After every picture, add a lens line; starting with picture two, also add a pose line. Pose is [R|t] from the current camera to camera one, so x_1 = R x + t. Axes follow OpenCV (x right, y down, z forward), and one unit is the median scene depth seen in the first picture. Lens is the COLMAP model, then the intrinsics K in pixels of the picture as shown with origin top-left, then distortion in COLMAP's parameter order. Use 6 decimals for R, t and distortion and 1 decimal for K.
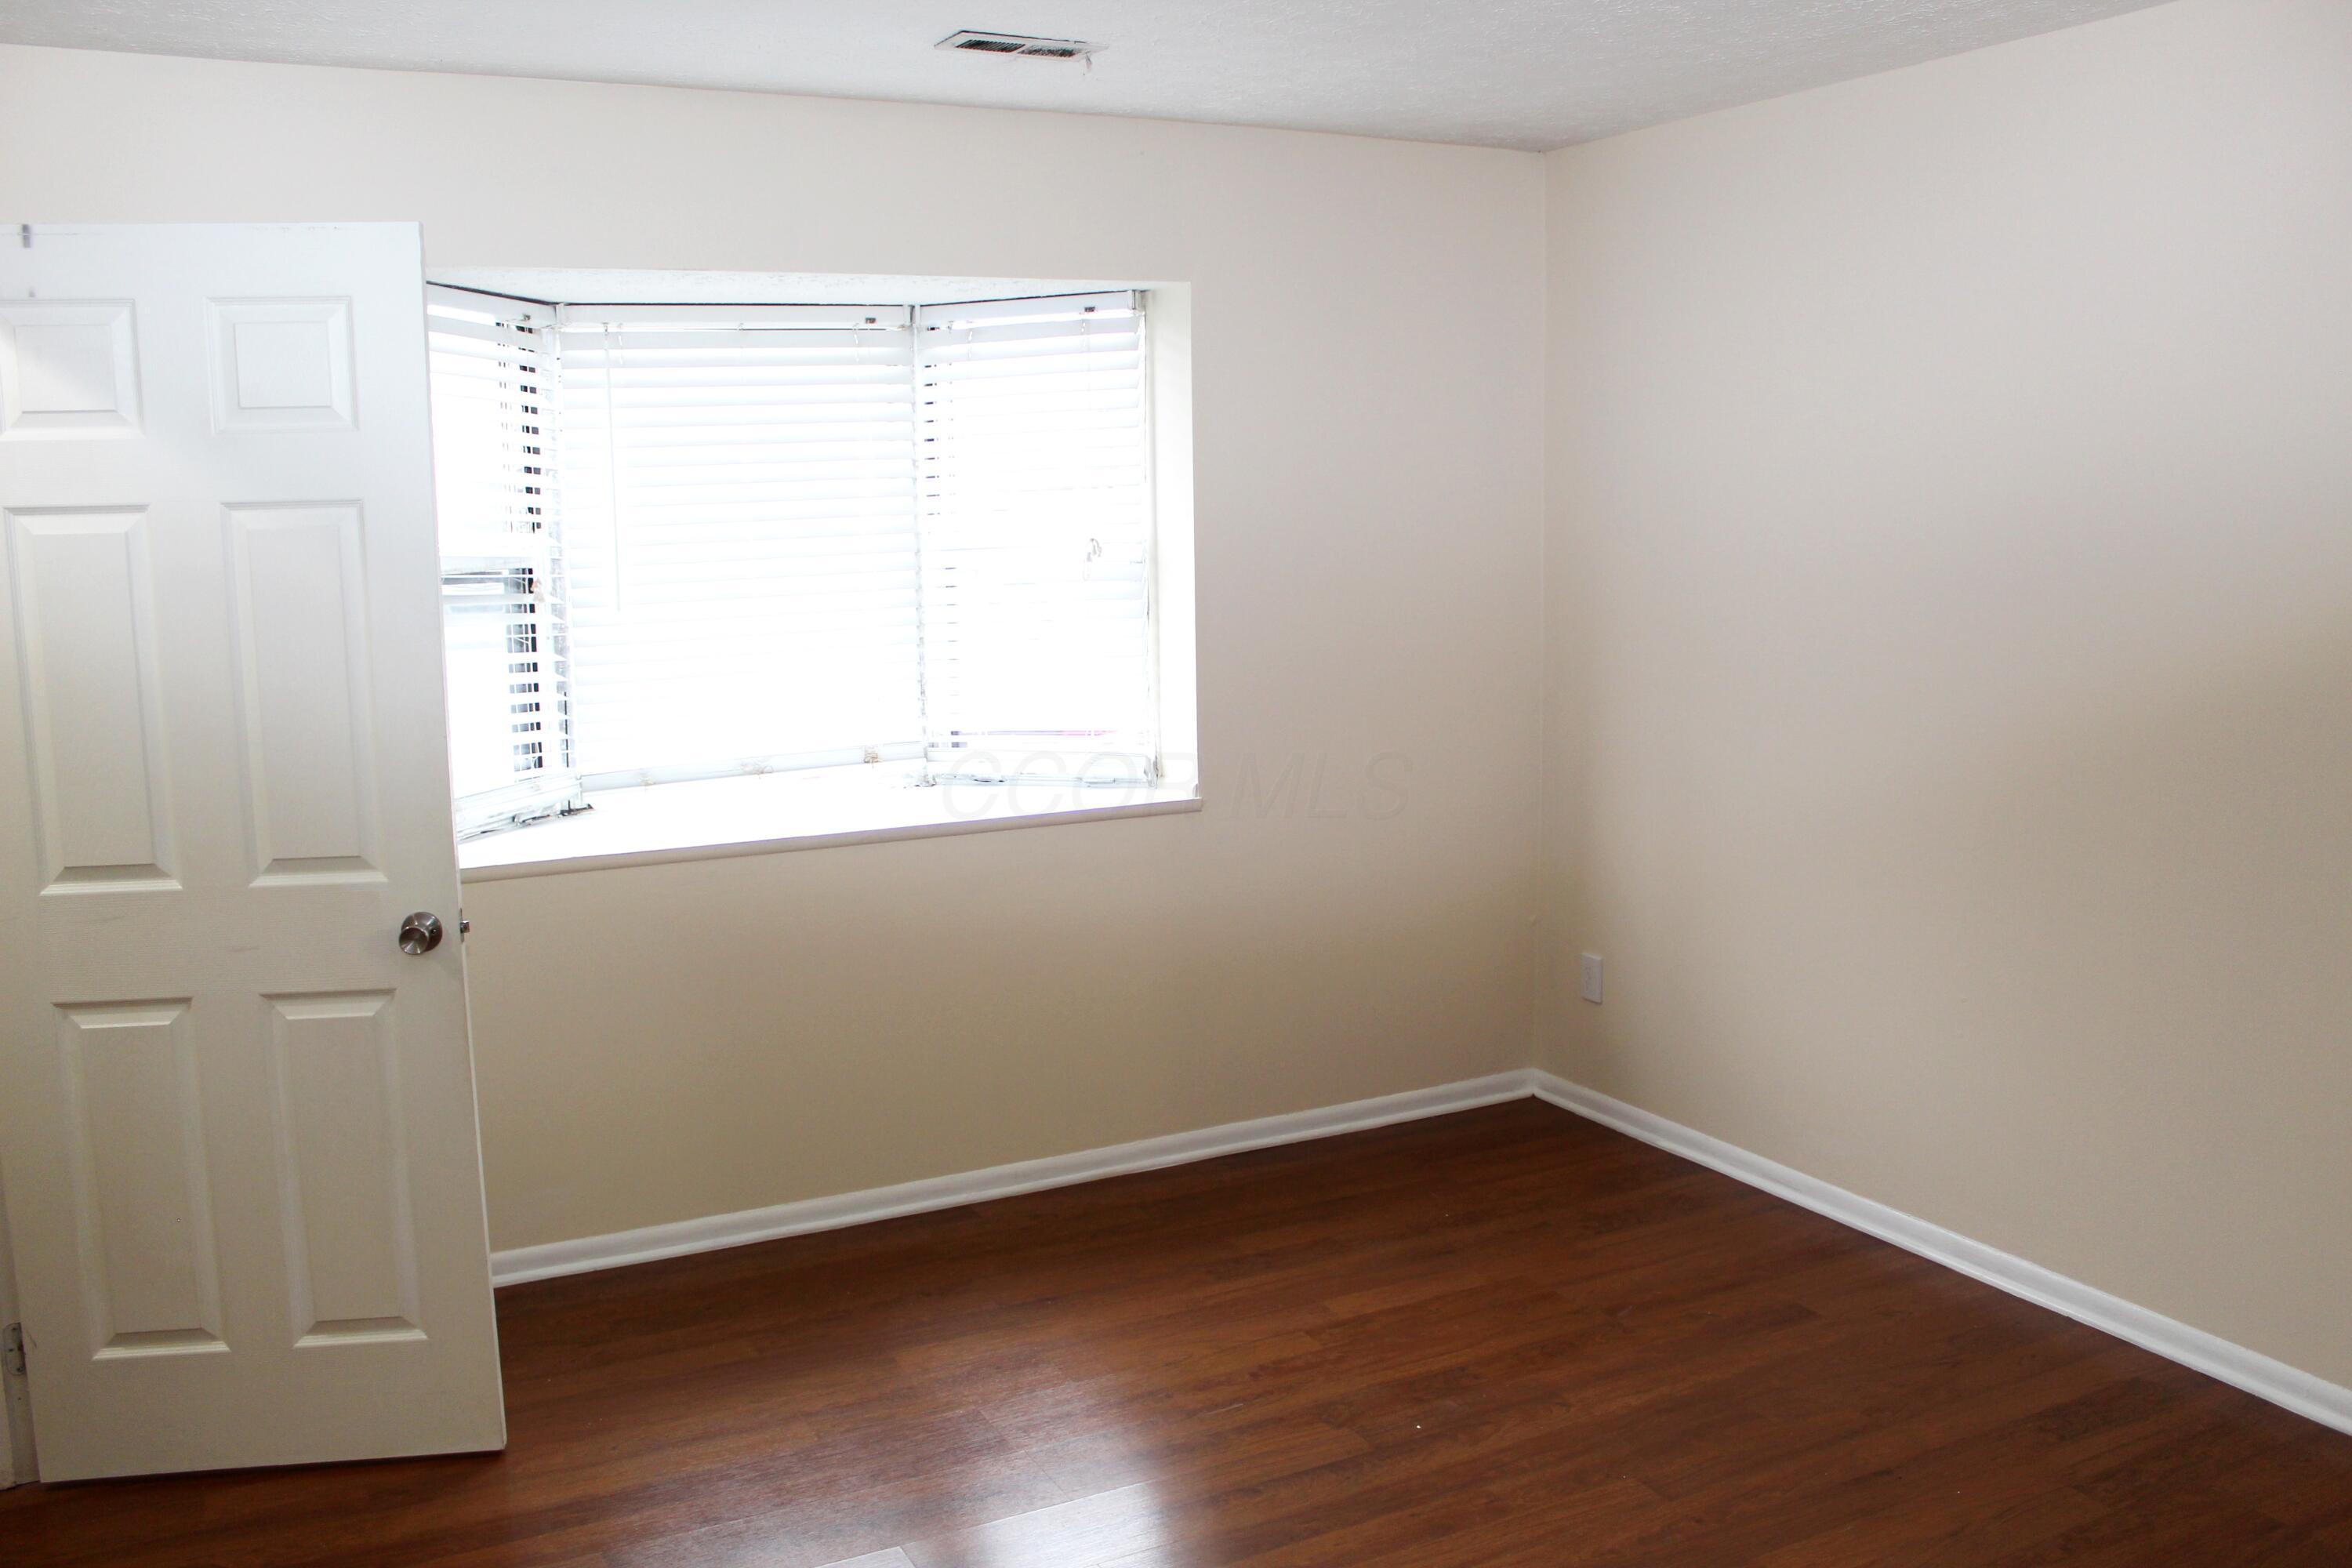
lens RADIAL K [[1946.1, 0, 1176.0], [0, 1946.1, 784.0], [0, 0, 1]] dist [-0.158640, 0.130288]
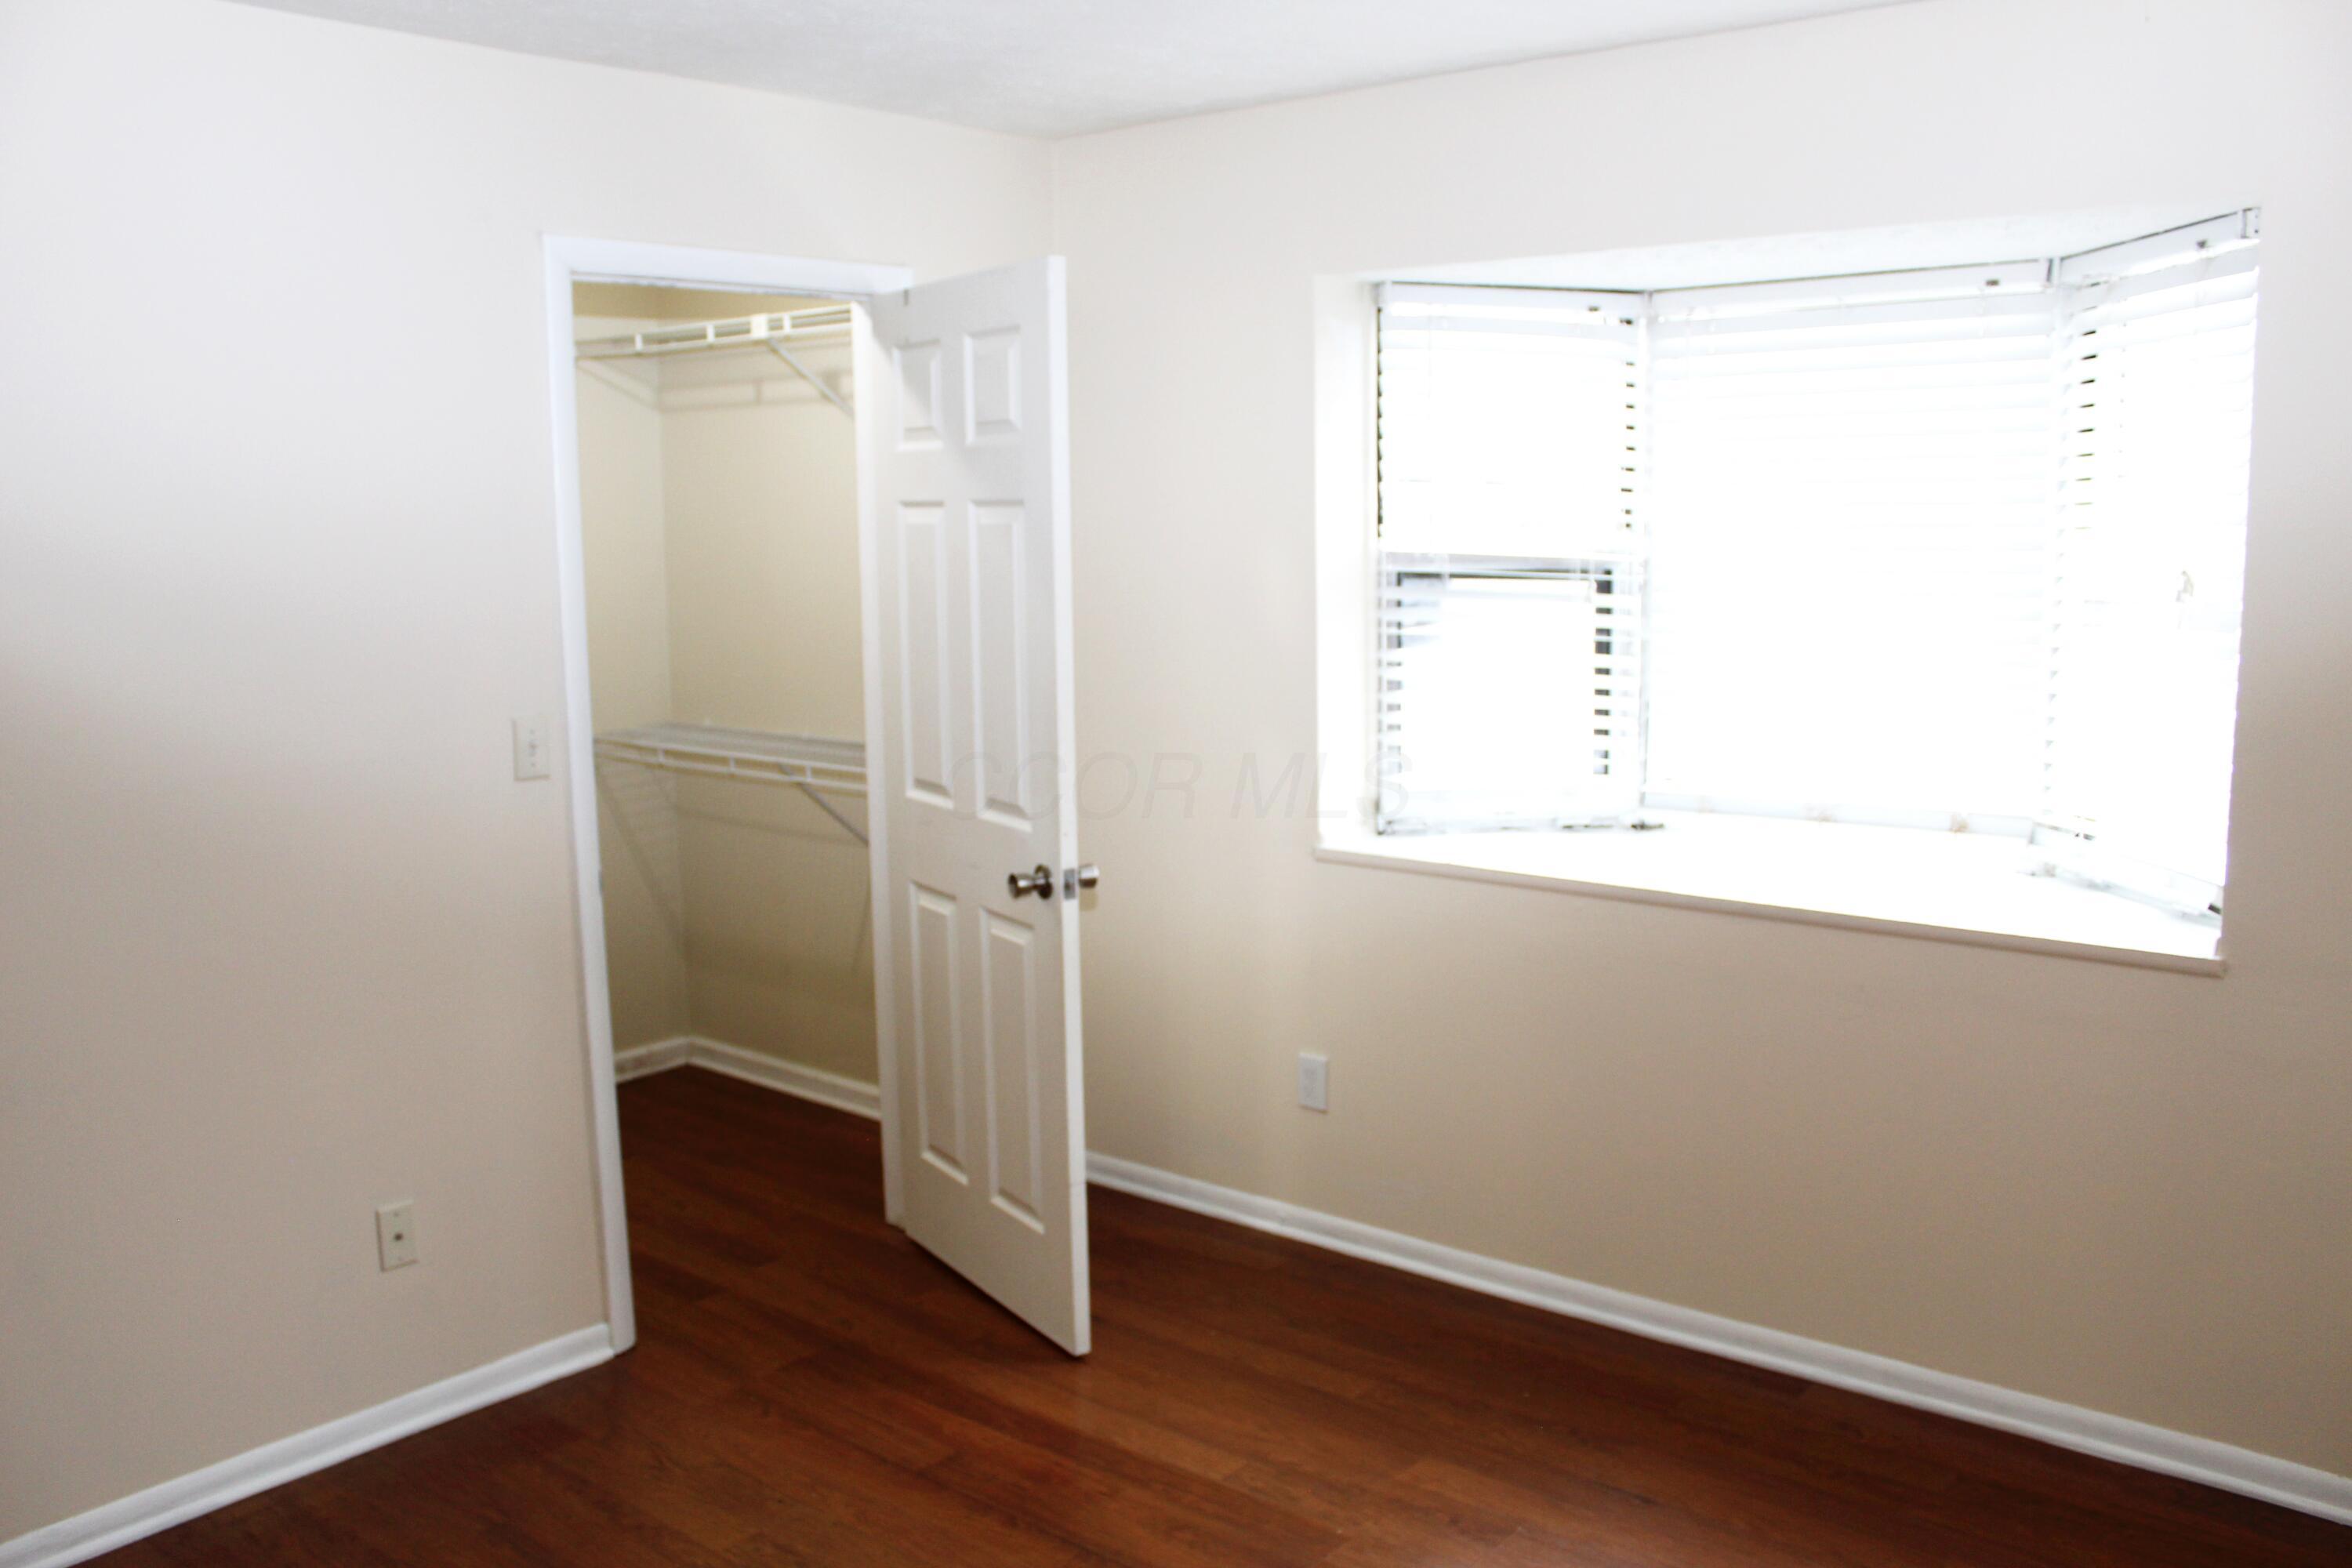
lens RADIAL K [[1946.1, 0, 1176.0], [0, 1946.1, 784.0], [0, 0, 1]] dist [-0.158640, 0.130288]
pose [[0.396953, 0.140669, -0.906996, 0.463036], [-0.131757, 0.986684, 0.095364, -0.068528], [0.908333, 0.081648, 0.410201, 0.403144]]
